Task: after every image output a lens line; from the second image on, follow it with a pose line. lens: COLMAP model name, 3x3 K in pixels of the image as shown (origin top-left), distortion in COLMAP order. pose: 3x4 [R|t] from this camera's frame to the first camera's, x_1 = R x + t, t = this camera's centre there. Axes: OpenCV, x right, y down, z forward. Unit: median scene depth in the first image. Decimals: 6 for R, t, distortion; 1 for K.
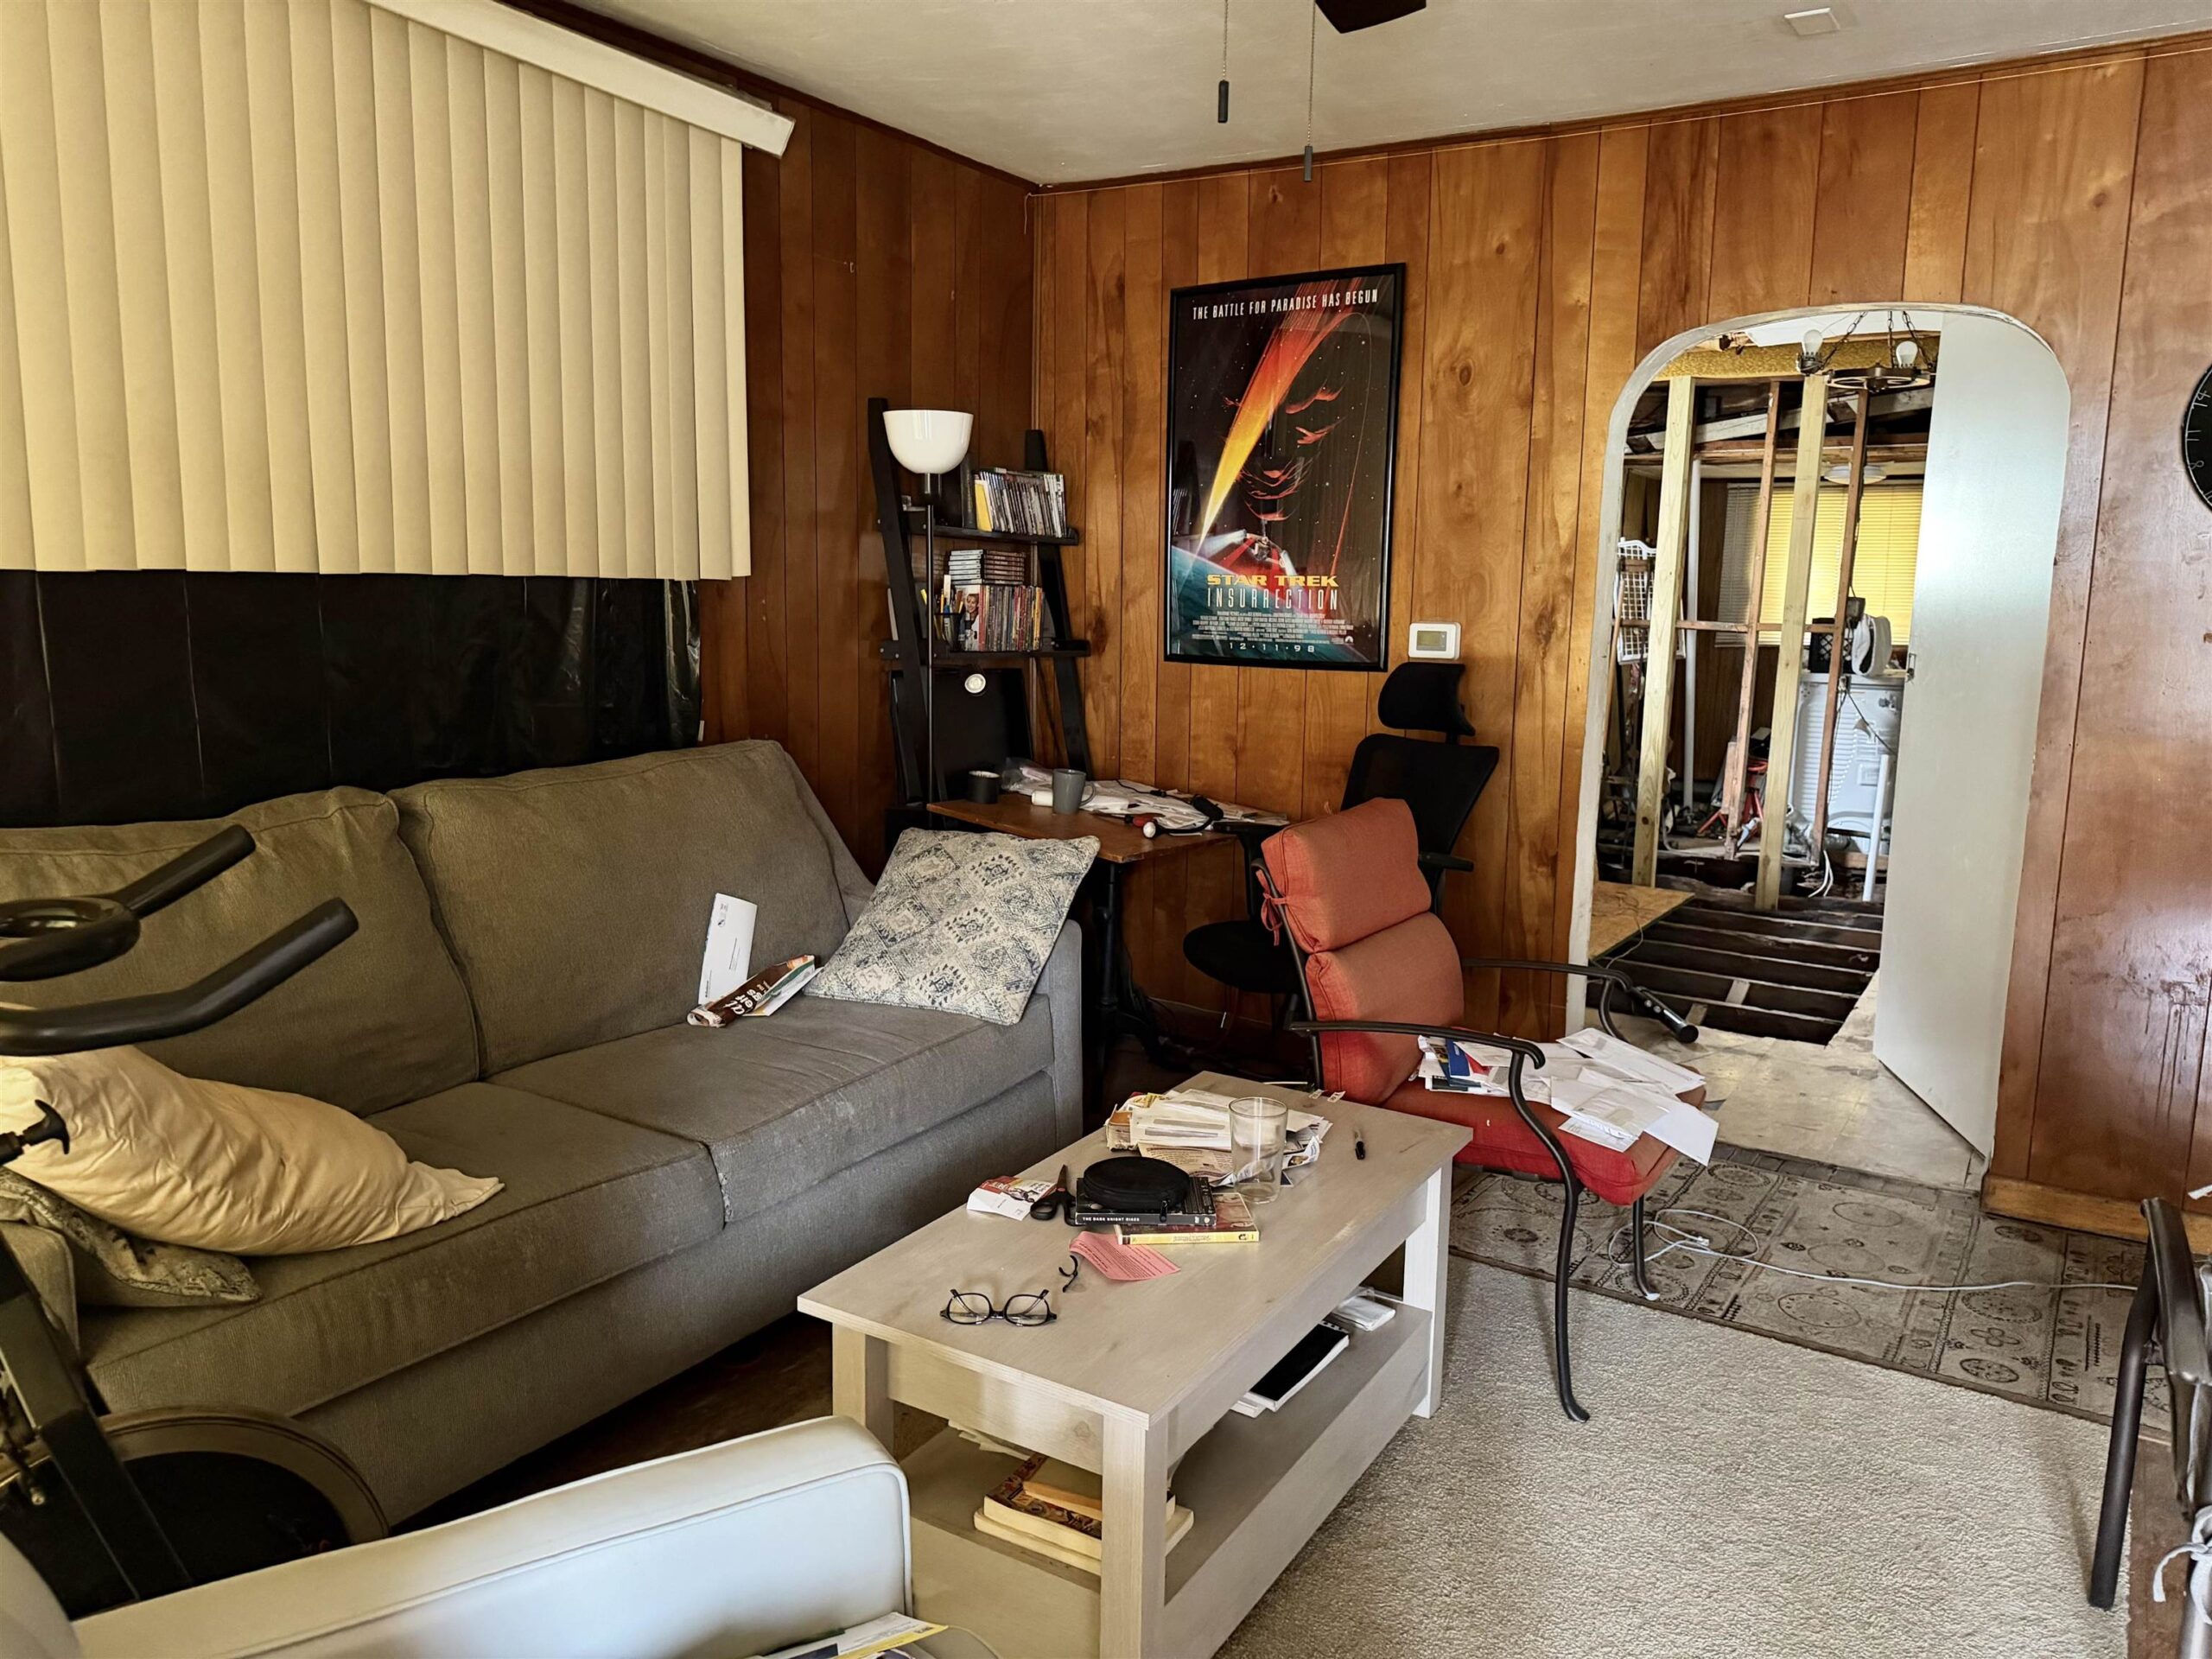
lens RADIAL K [[1583.9, 0, 1126.6], [0, 1583.9, 837.1], [0, 0, 1]] dist [0.015148, -0.002625]
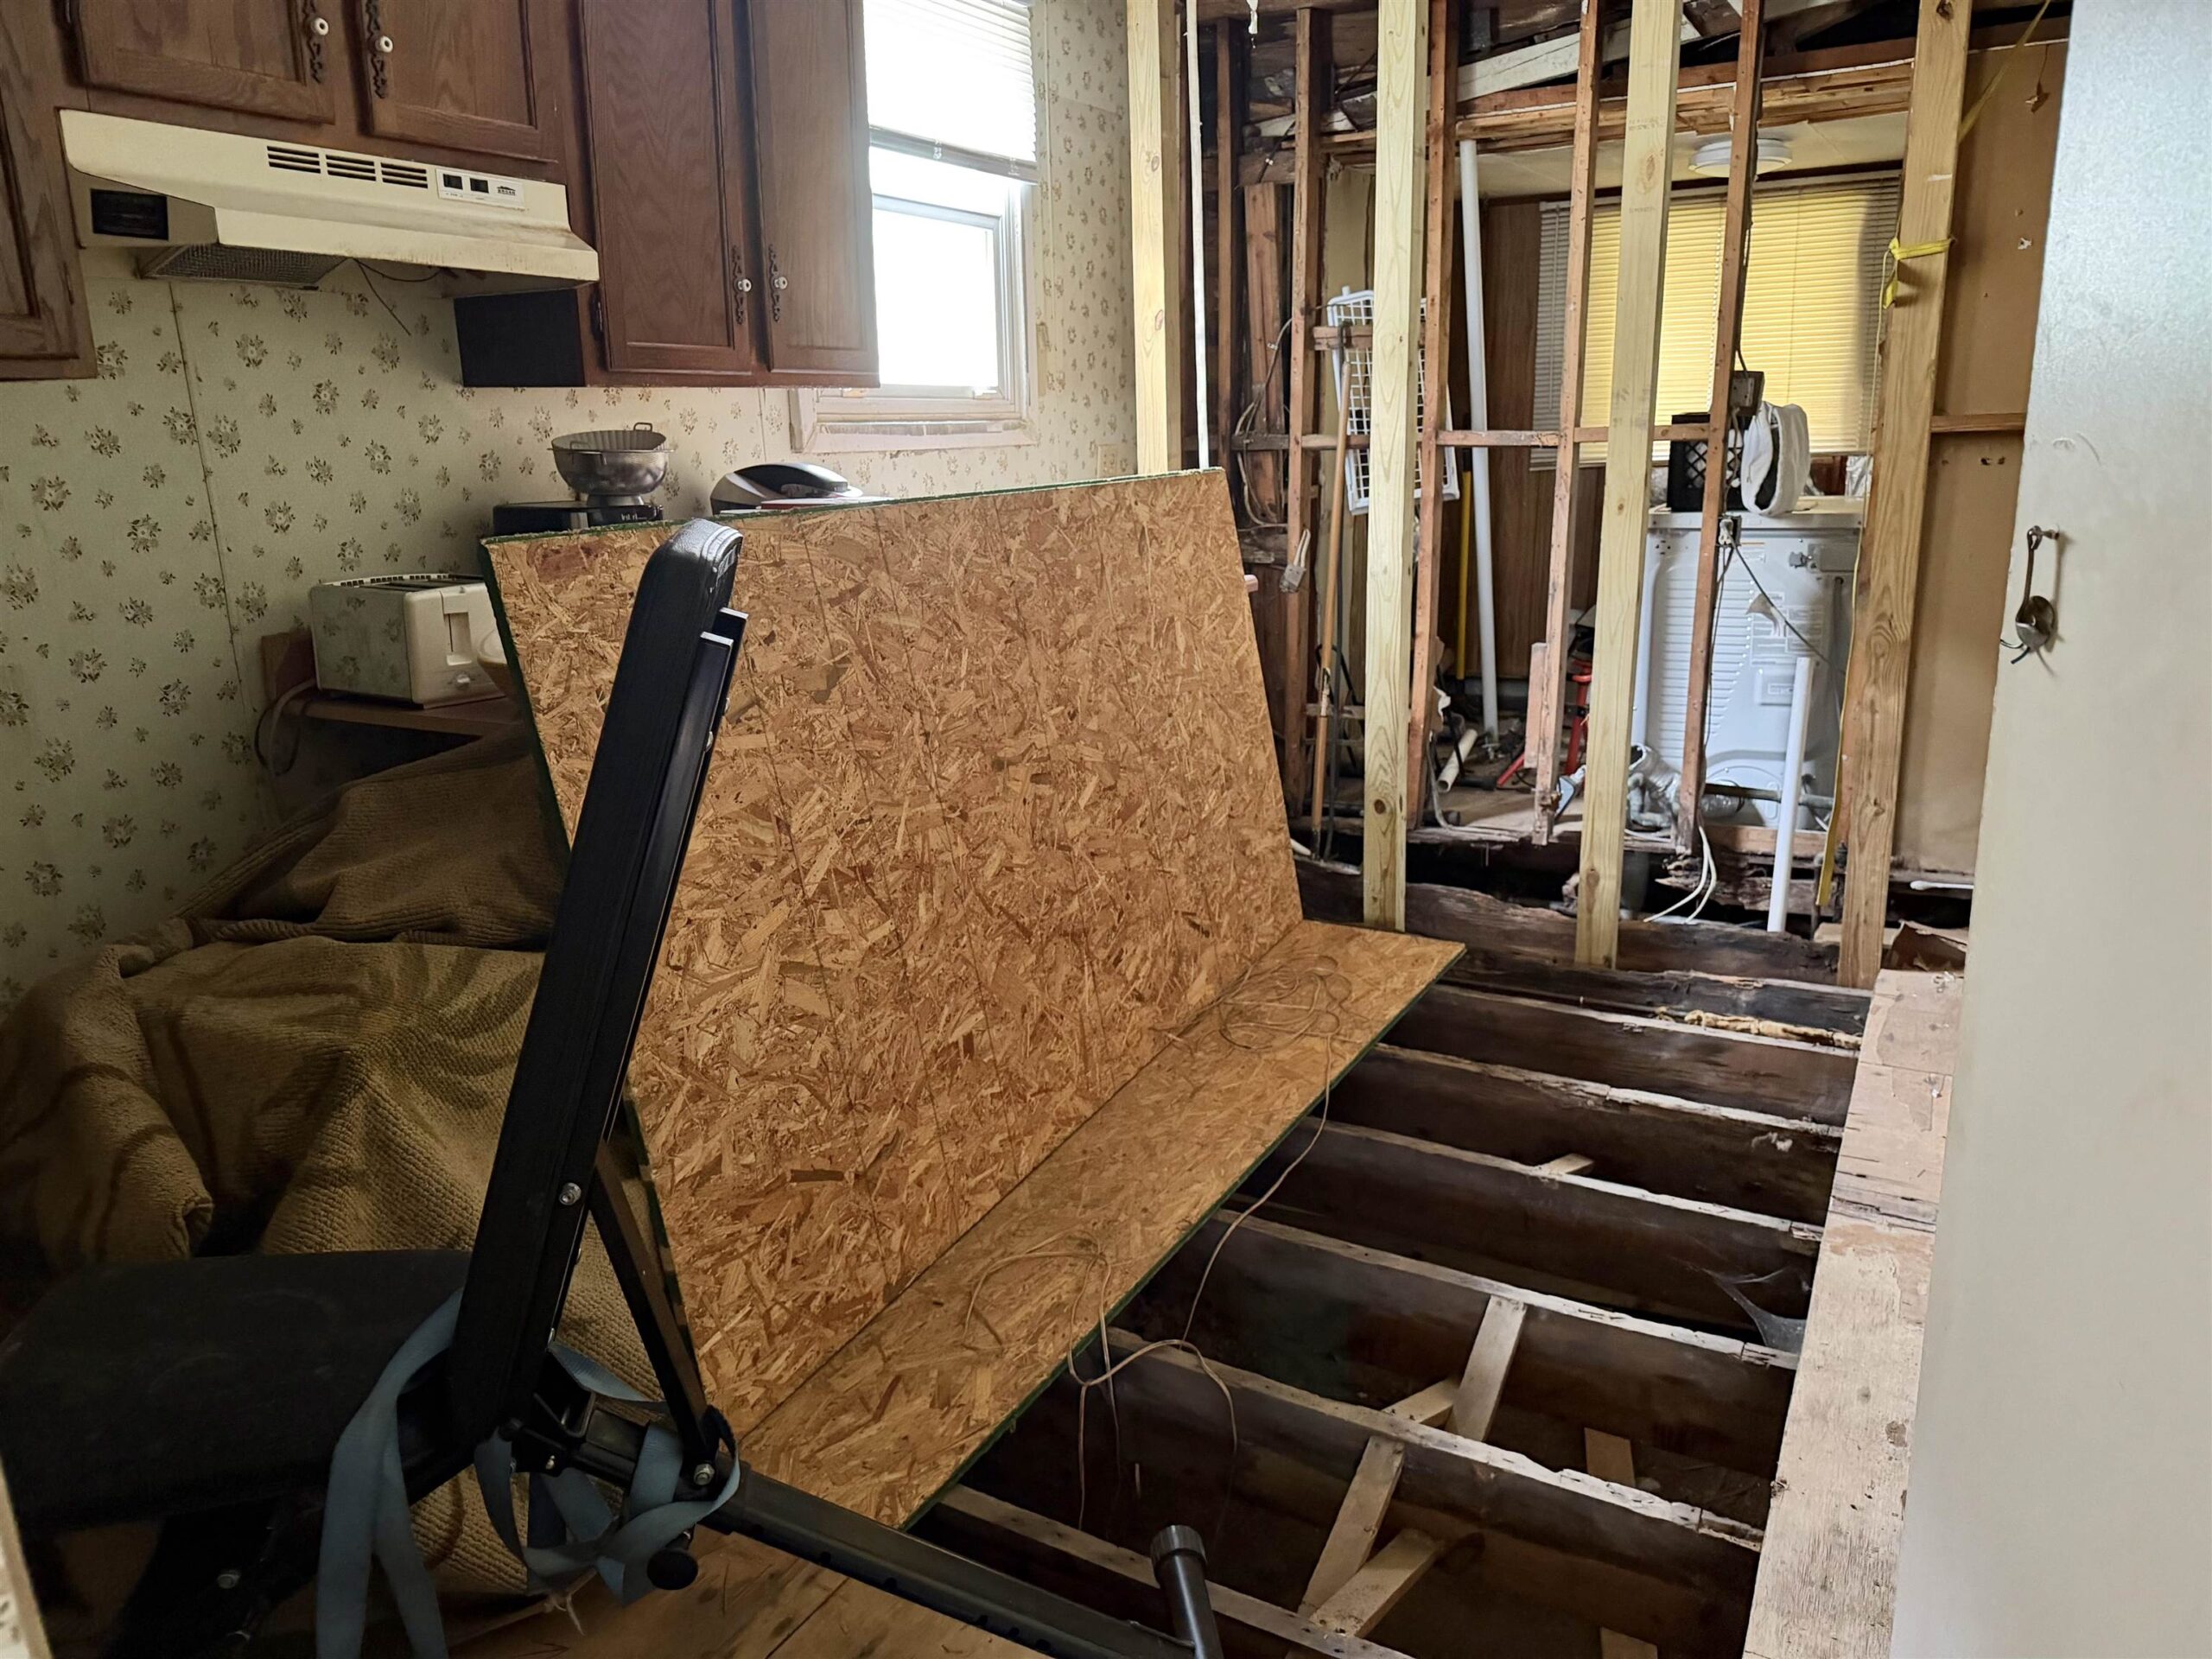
lens RADIAL K [[1583.9, 0, 1086.4], [0, 1583.9, 815.5], [0, 0, 1]] dist [0.015148, -0.002625]
pose [[0.997737, -0.055948, 0.037295, 0.196186], [0.052835, 0.995409, 0.079805, -0.052083], [-0.041589, -0.077654, 0.996113, 0.437223]]
